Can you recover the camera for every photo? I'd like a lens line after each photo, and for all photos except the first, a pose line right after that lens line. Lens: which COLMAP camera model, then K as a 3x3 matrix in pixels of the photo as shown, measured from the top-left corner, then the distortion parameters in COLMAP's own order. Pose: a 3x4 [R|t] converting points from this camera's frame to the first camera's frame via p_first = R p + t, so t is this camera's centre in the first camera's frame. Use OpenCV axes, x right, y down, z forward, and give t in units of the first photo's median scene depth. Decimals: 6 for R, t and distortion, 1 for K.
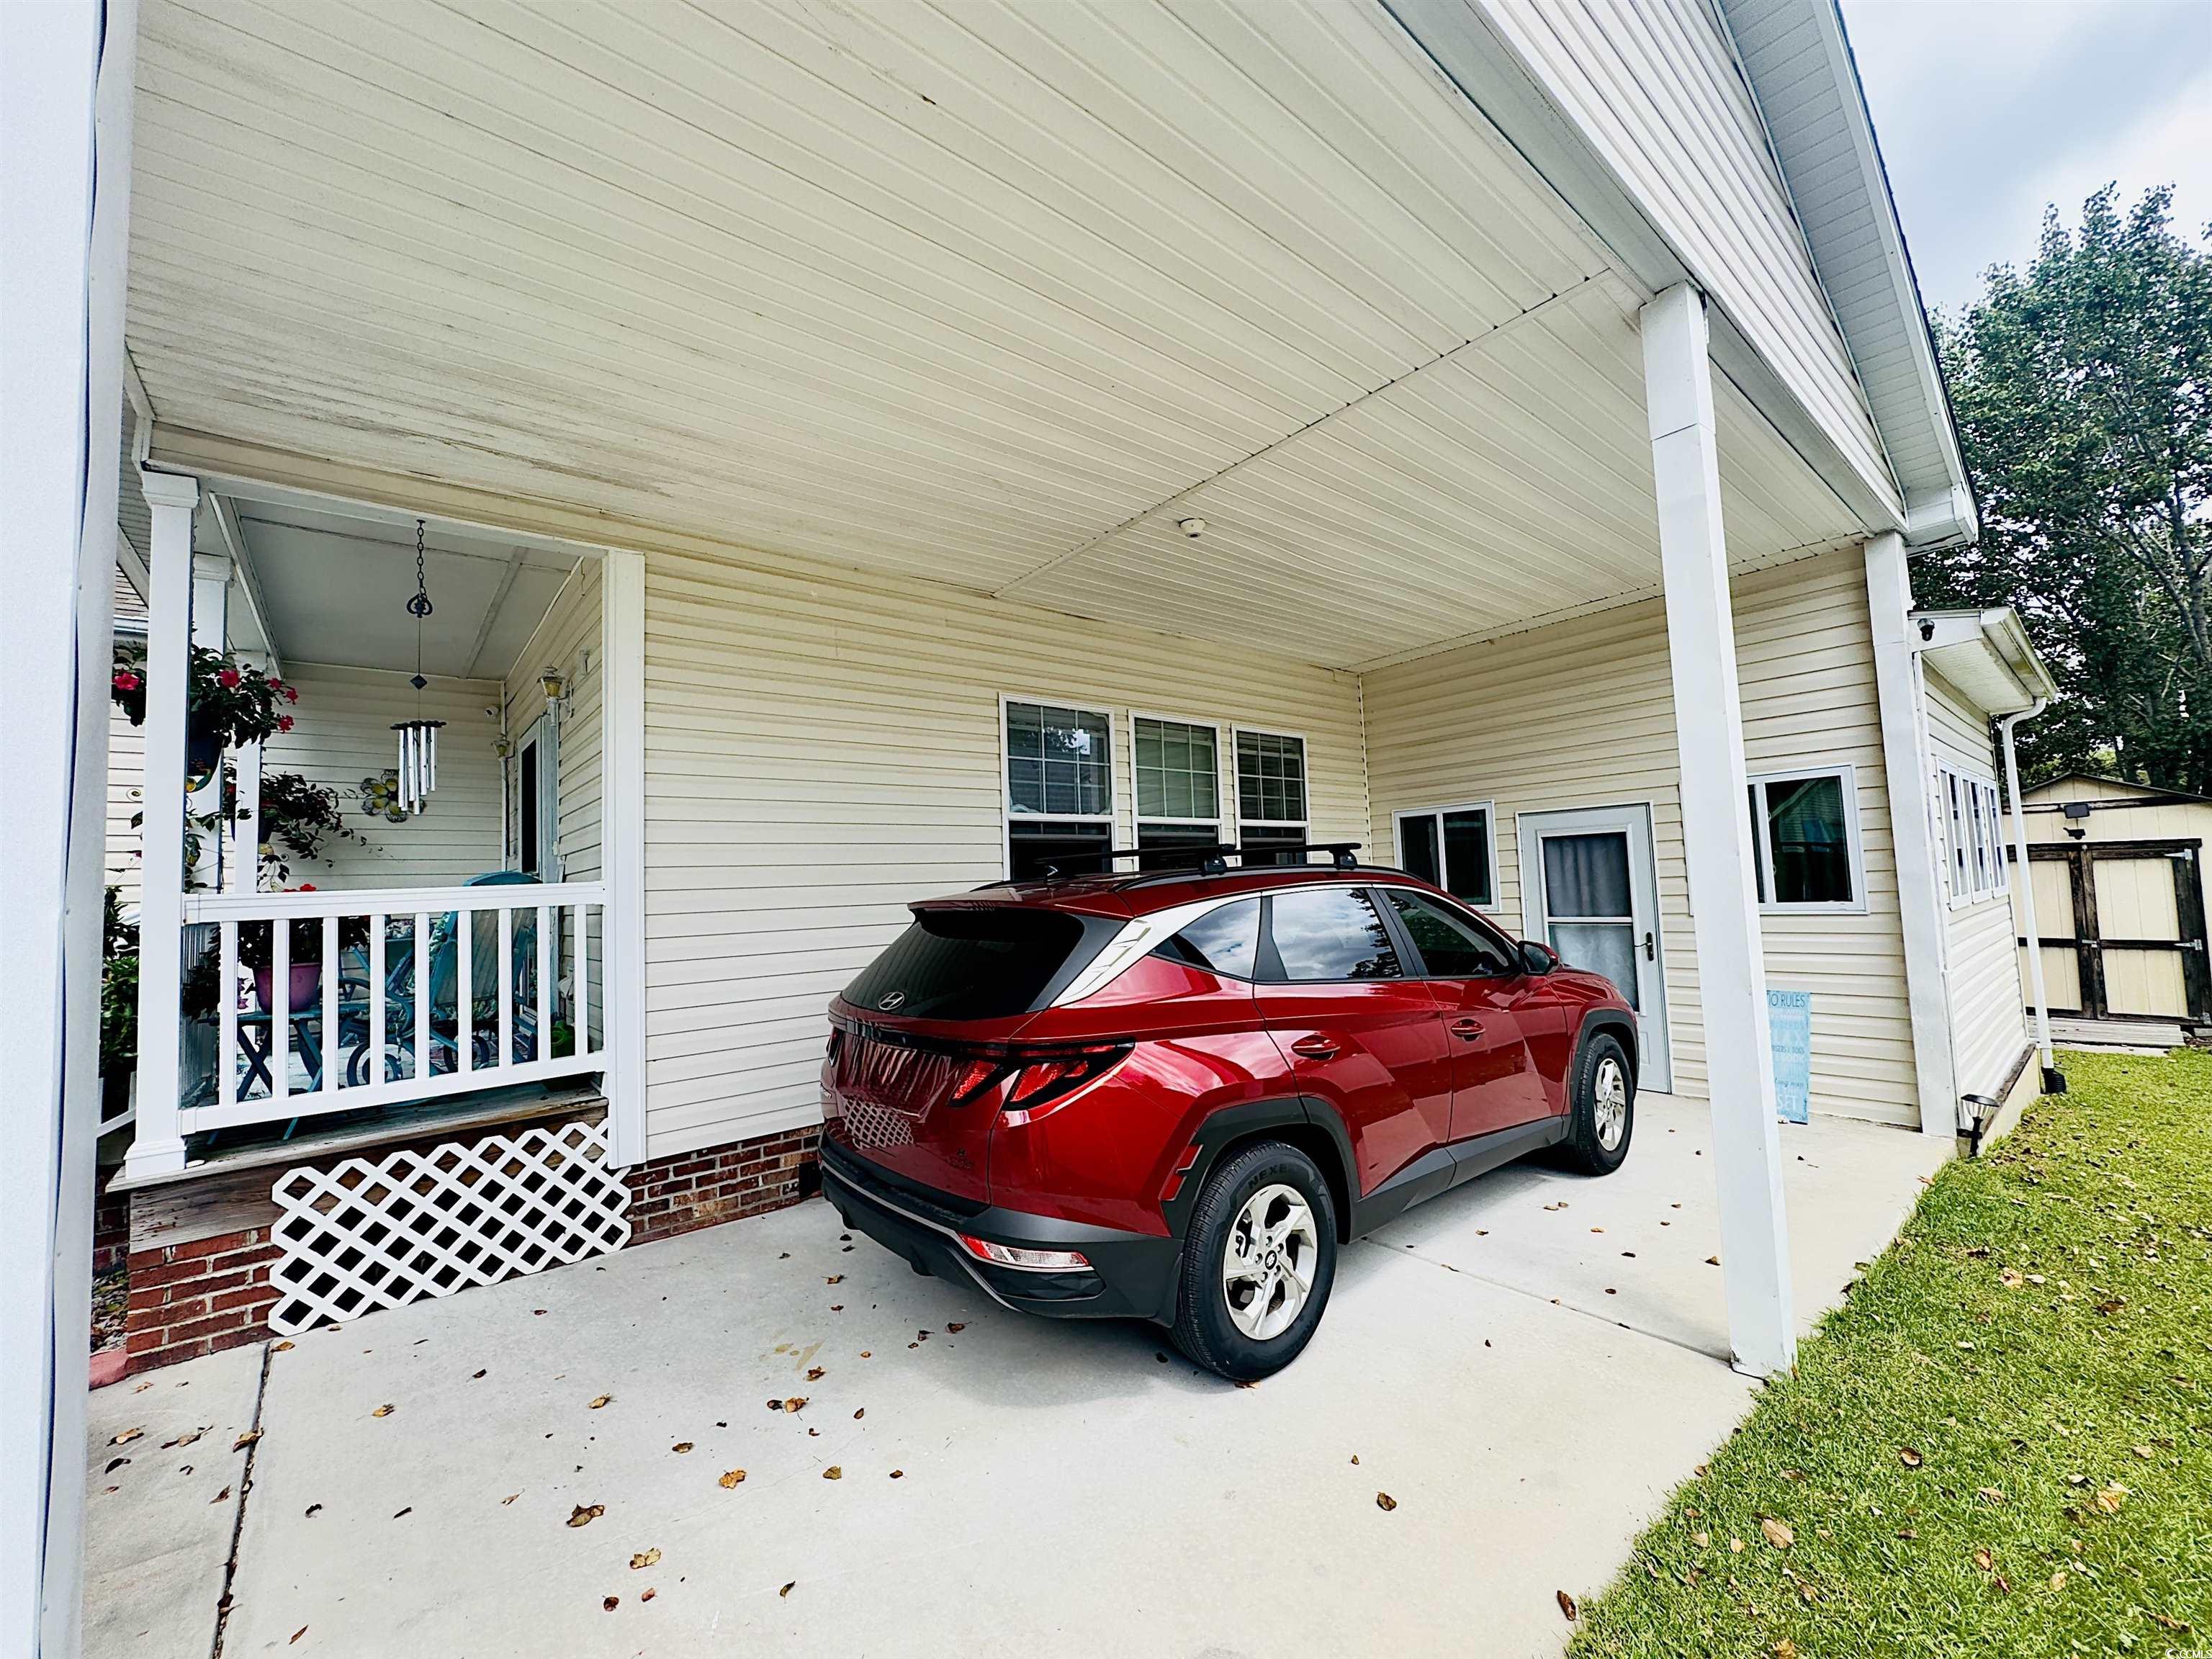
lens RADIAL K [[883.3, 0, 1102.5], [0, 883.3, 837.3], [0, 0, 1]] dist [0.001031, 0.000198]
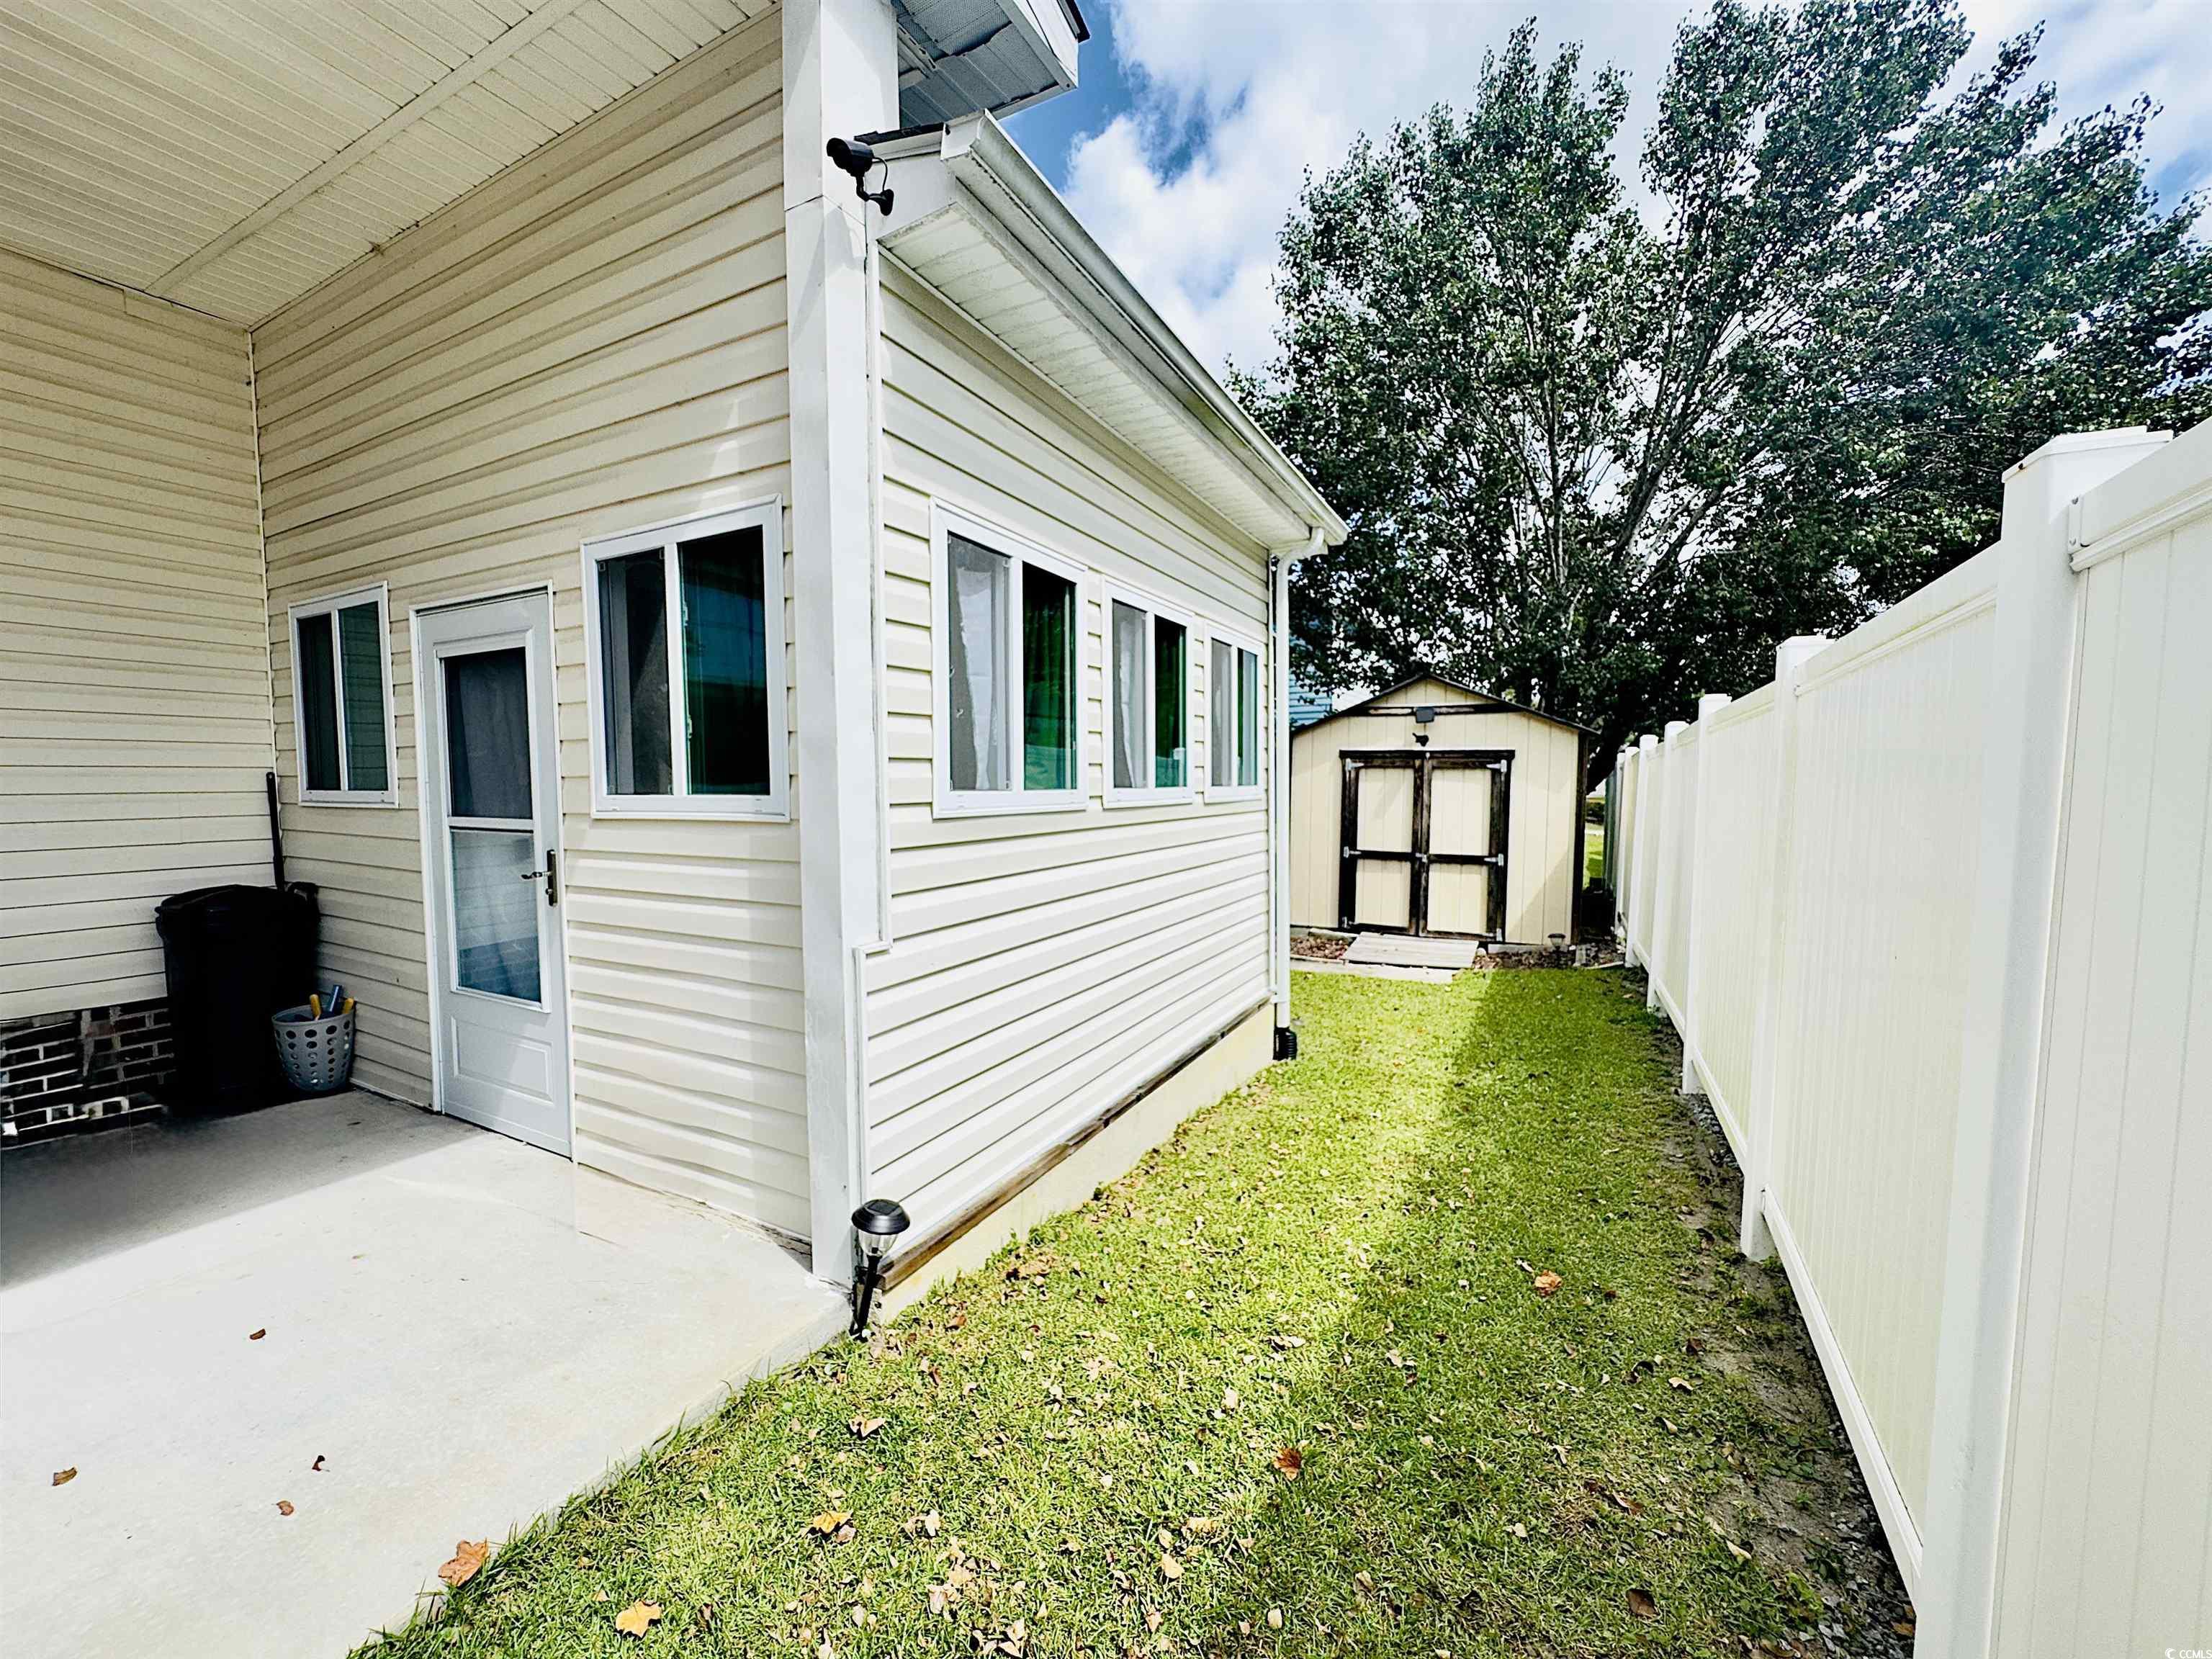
lens RADIAL K [[883.3, 0, 1098.7], [0, 883.3, 838.0], [0, 0, 1]] dist [0.001031, 0.000198]
pose [[0.927140, 0.011902, 0.374525, 0.580571], [-0.055371, 0.992875, 0.105518, 0.024785], [-0.370600, -0.118568, 0.921193, 0.342310]]
